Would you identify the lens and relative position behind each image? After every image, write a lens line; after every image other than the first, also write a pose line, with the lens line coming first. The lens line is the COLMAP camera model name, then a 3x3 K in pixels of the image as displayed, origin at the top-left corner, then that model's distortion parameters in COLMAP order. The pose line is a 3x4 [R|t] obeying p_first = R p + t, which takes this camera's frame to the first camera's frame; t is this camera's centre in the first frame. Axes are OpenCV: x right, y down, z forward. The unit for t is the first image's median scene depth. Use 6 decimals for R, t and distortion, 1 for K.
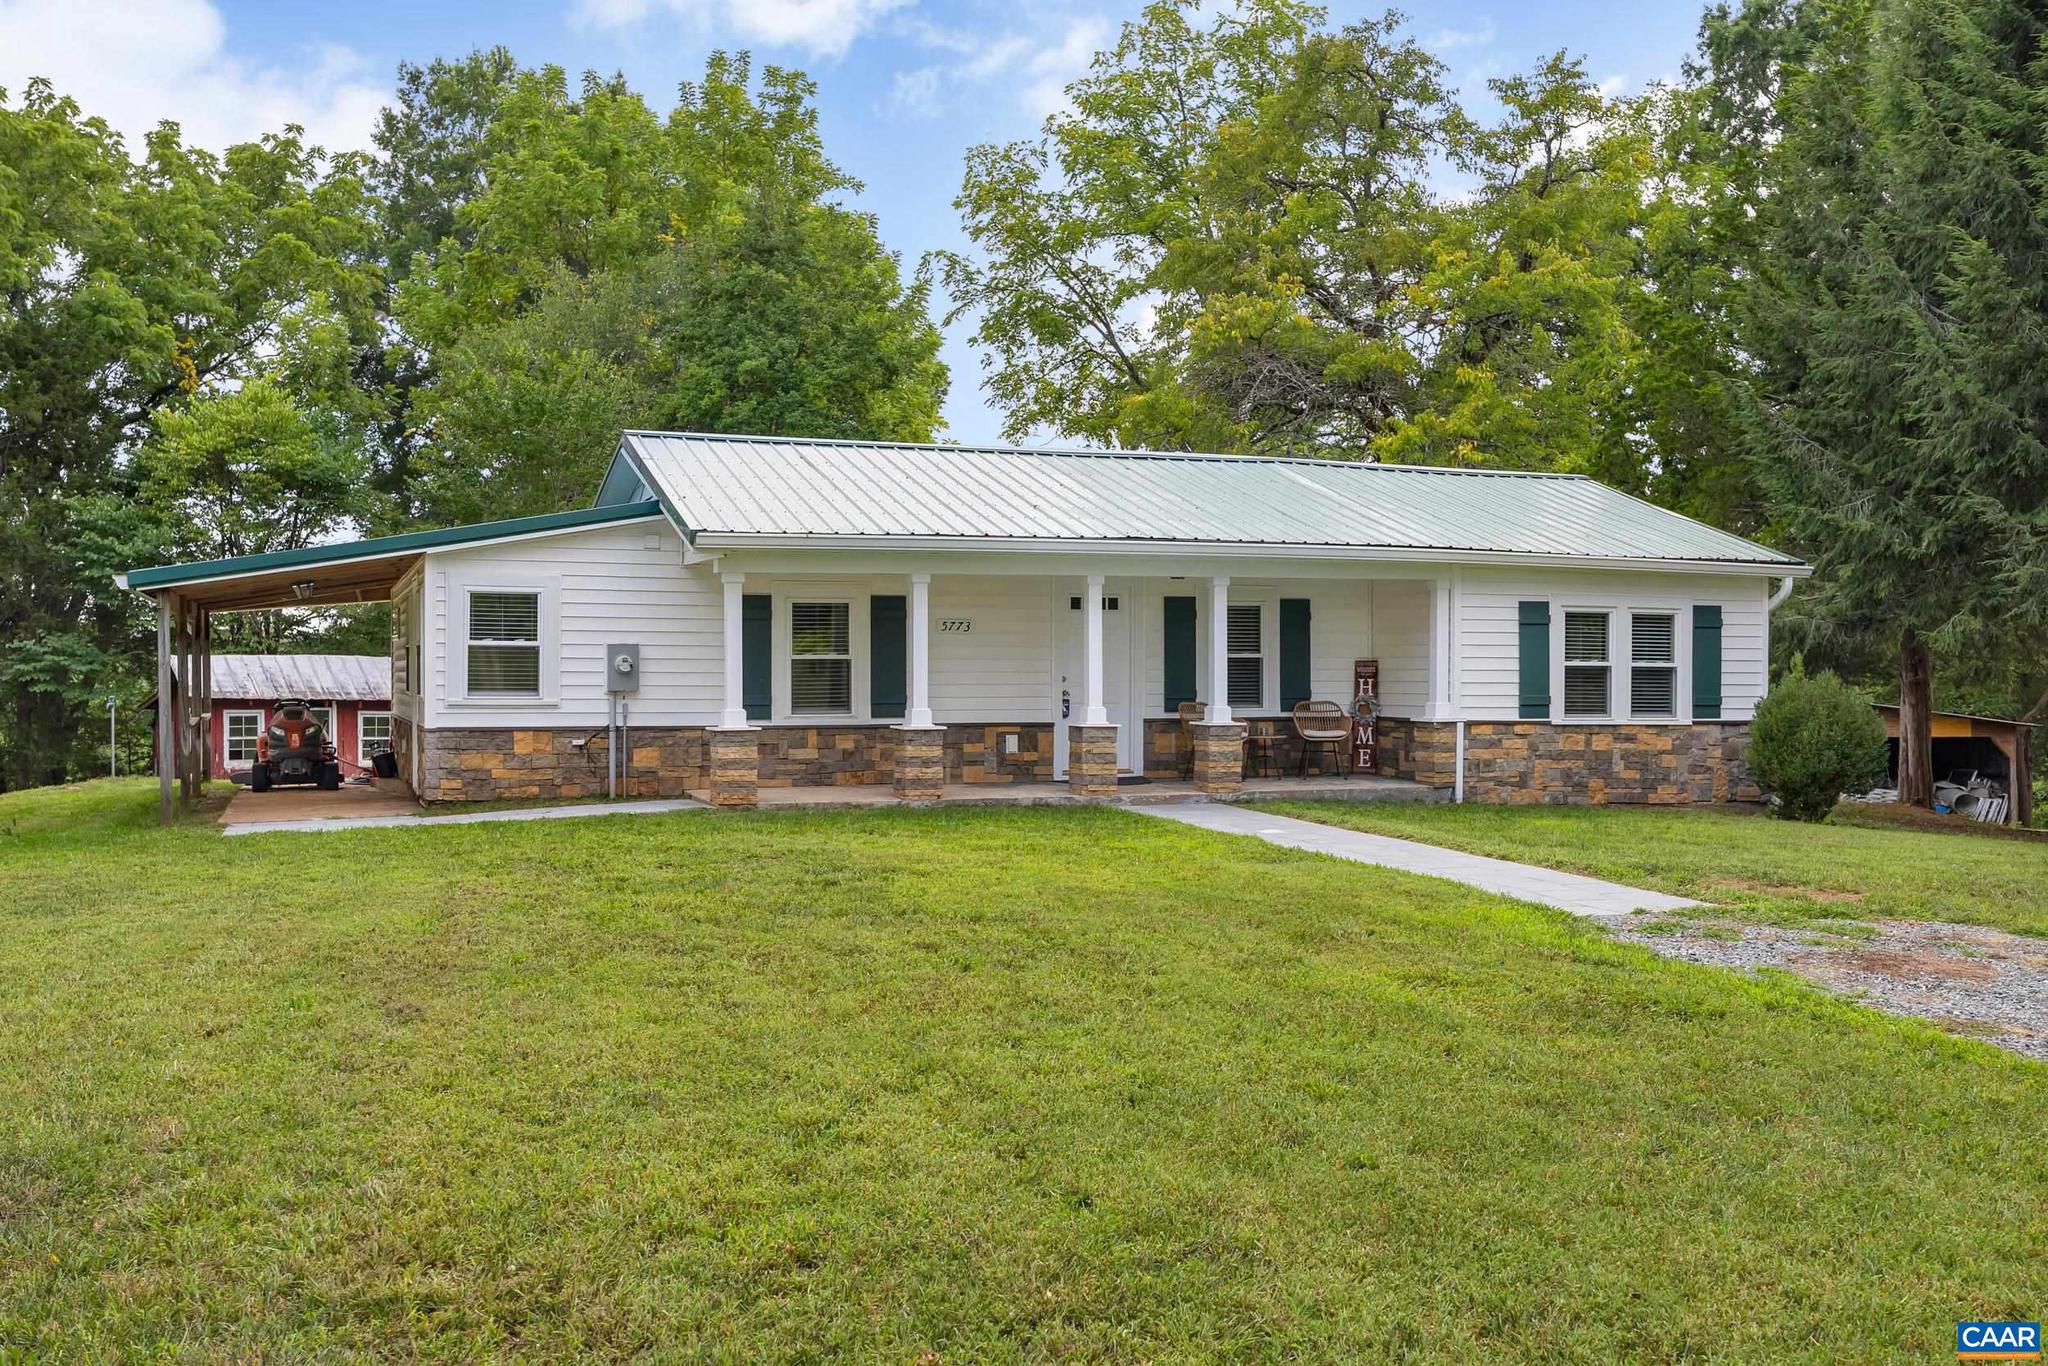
lens RADIAL K [[2030.0, 0, 1027.4], [0, 2030.0, 673.7], [0, 0, 1]] dist [-0.006972, 0.000000]
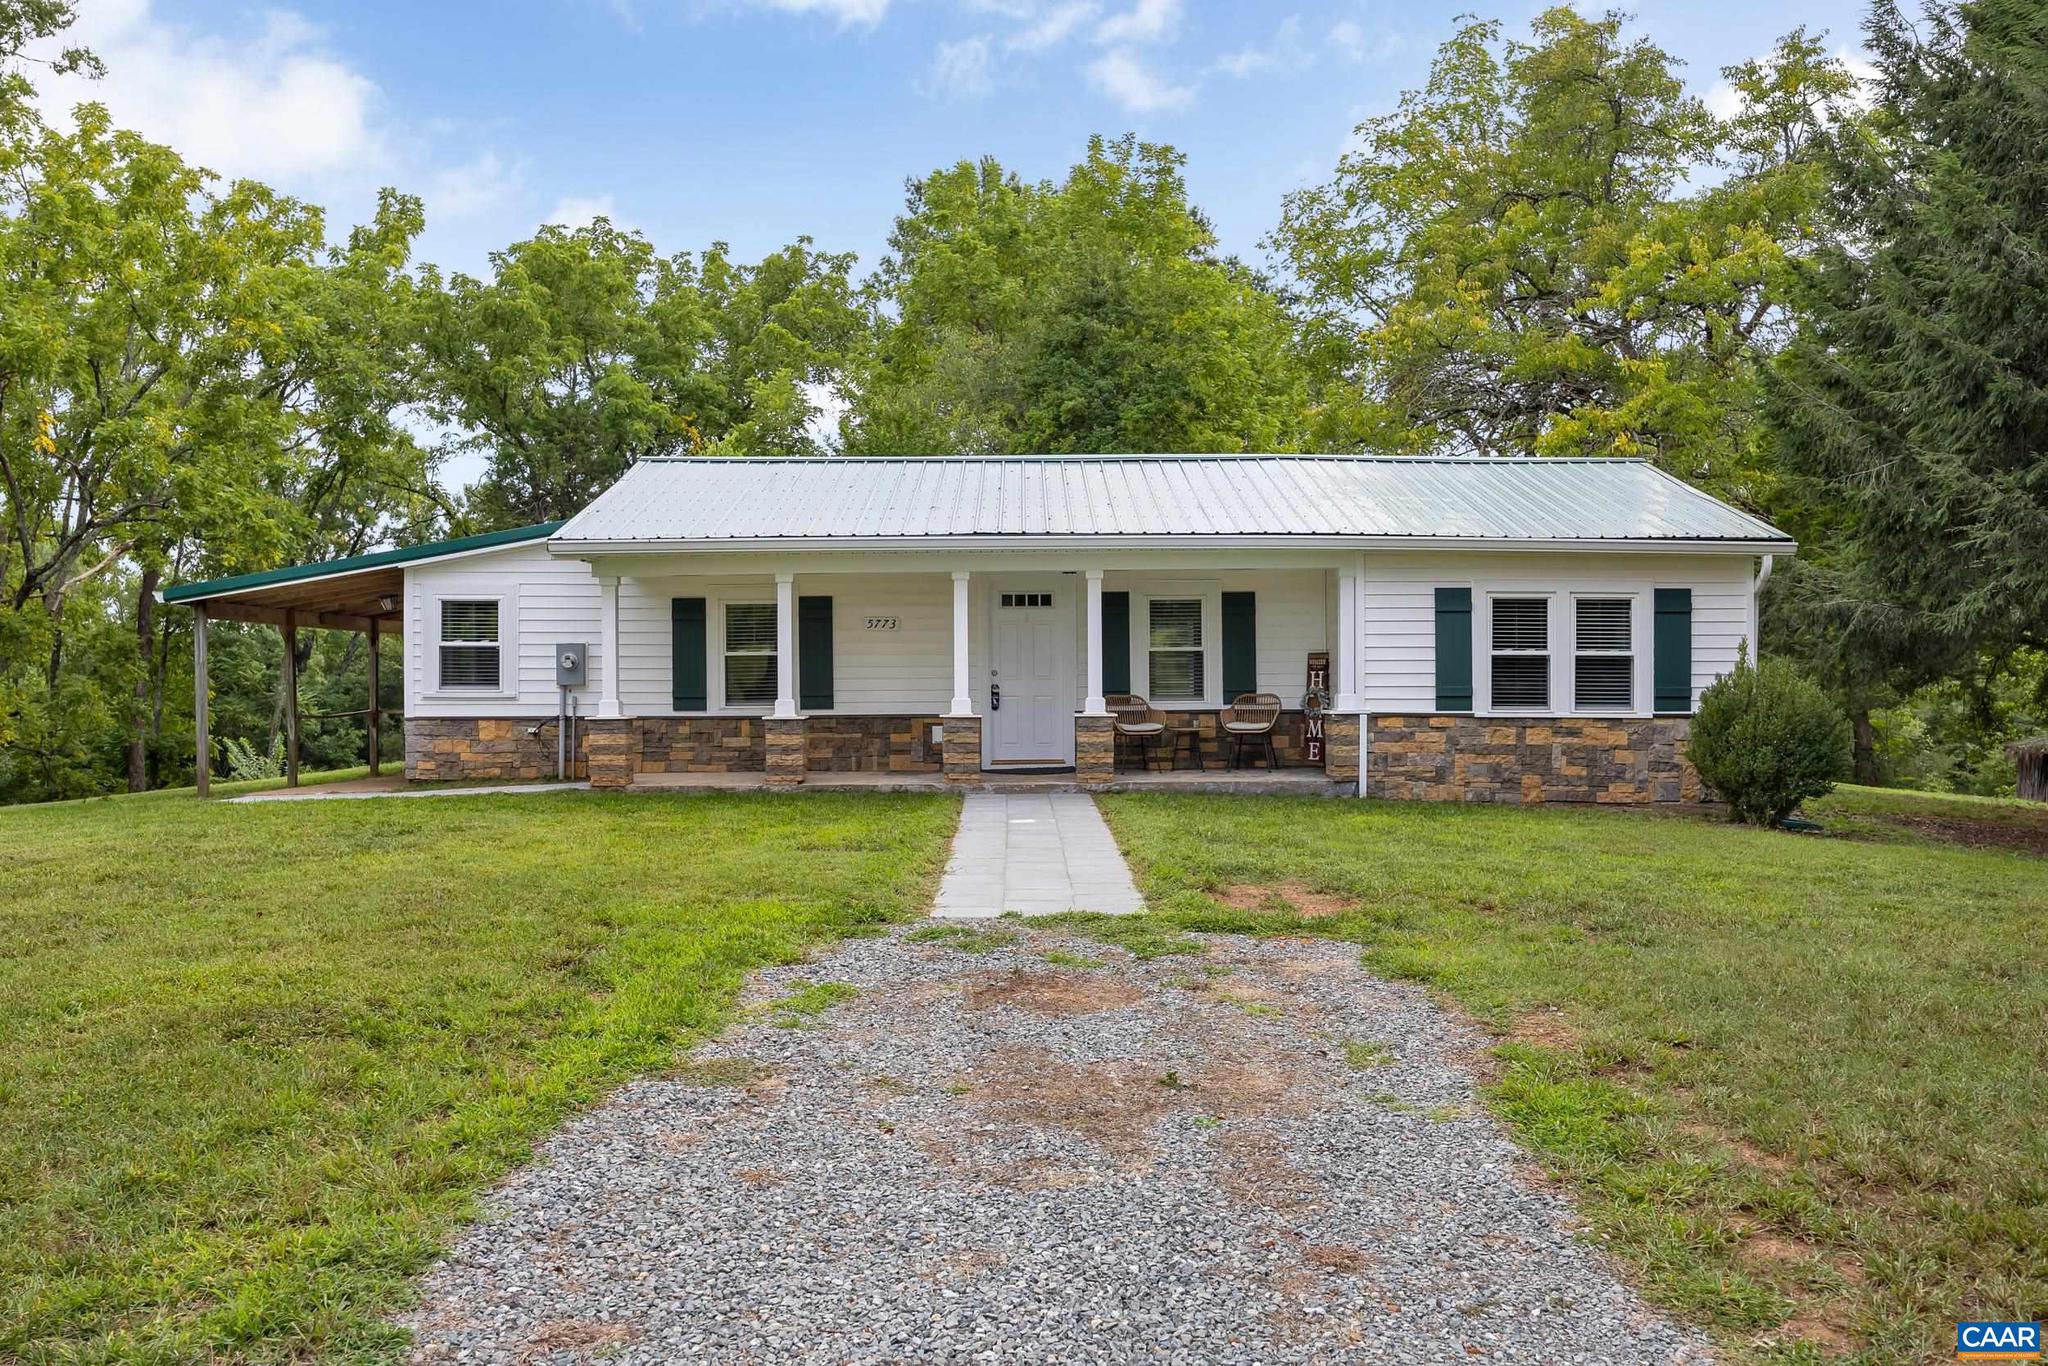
lens RADIAL K [[1719.1, 0, 1016.6], [0, 1719.1, 692.8], [0, 0, 1]] dist [-0.001773, -0.023705]
pose [[0.938470, -0.003074, -0.345348, 0.329778], [0.004945, 0.999977, 0.004536, 0.008787], [0.345326, -0.005965, 0.938464, 0.168434]]
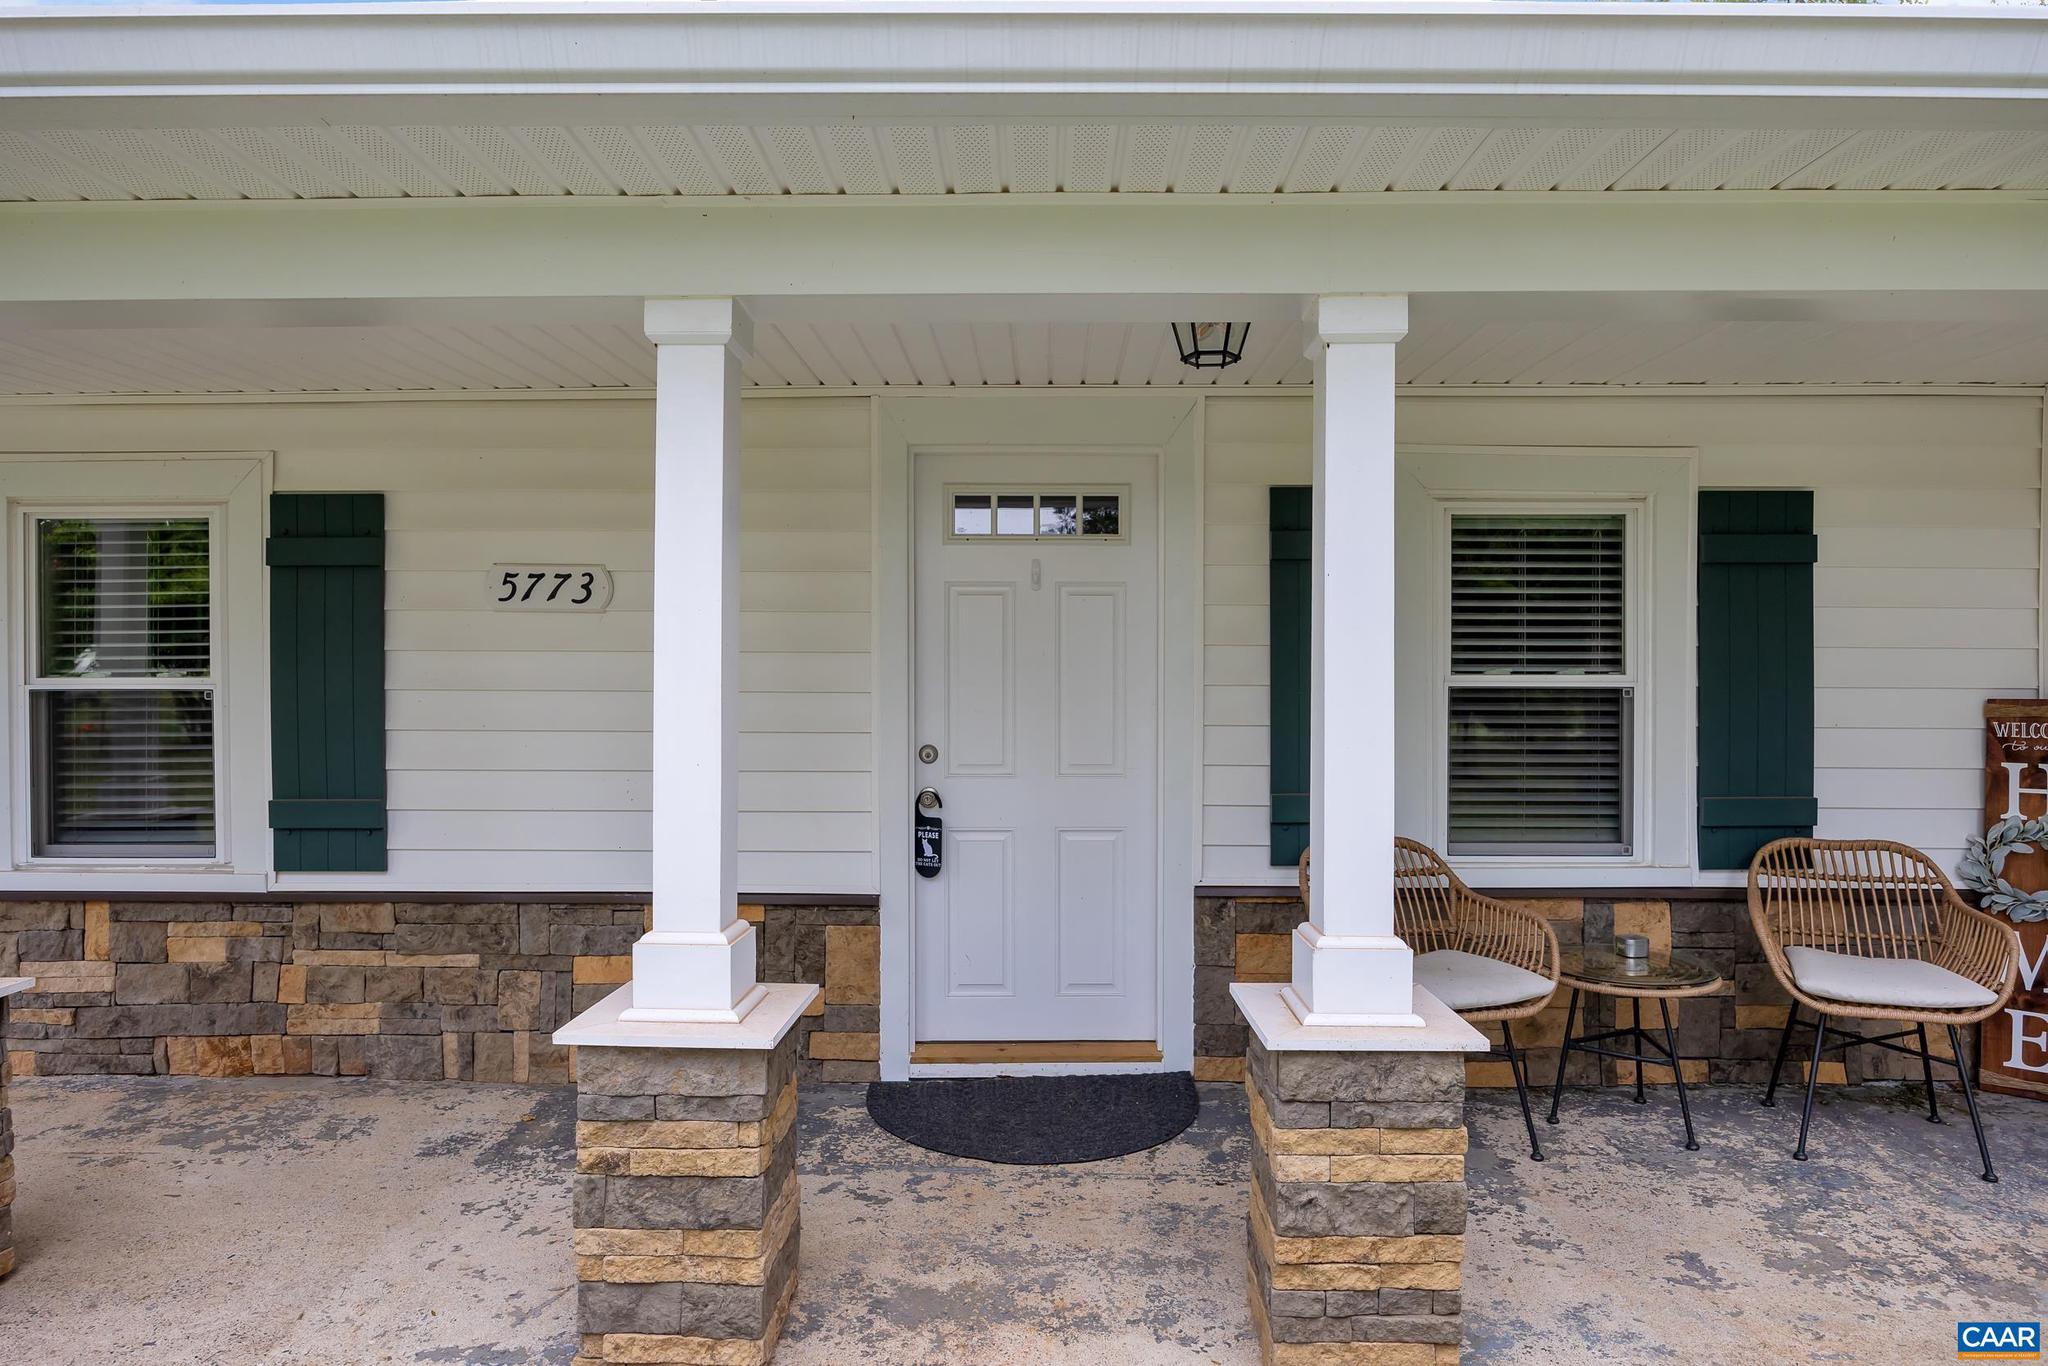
lens RADIAL K [[1253.9, 0, 1027.0], [0, 1253.9, 694.7], [0, 0, 1]] dist [-0.005370, -0.000527]
pose [[0.931444, 0.007300, -0.363811, 0.101773], [-0.003884, 0.999941, 0.010122, -0.008599], [0.363864, -0.008015, 0.931418, 0.811232]]
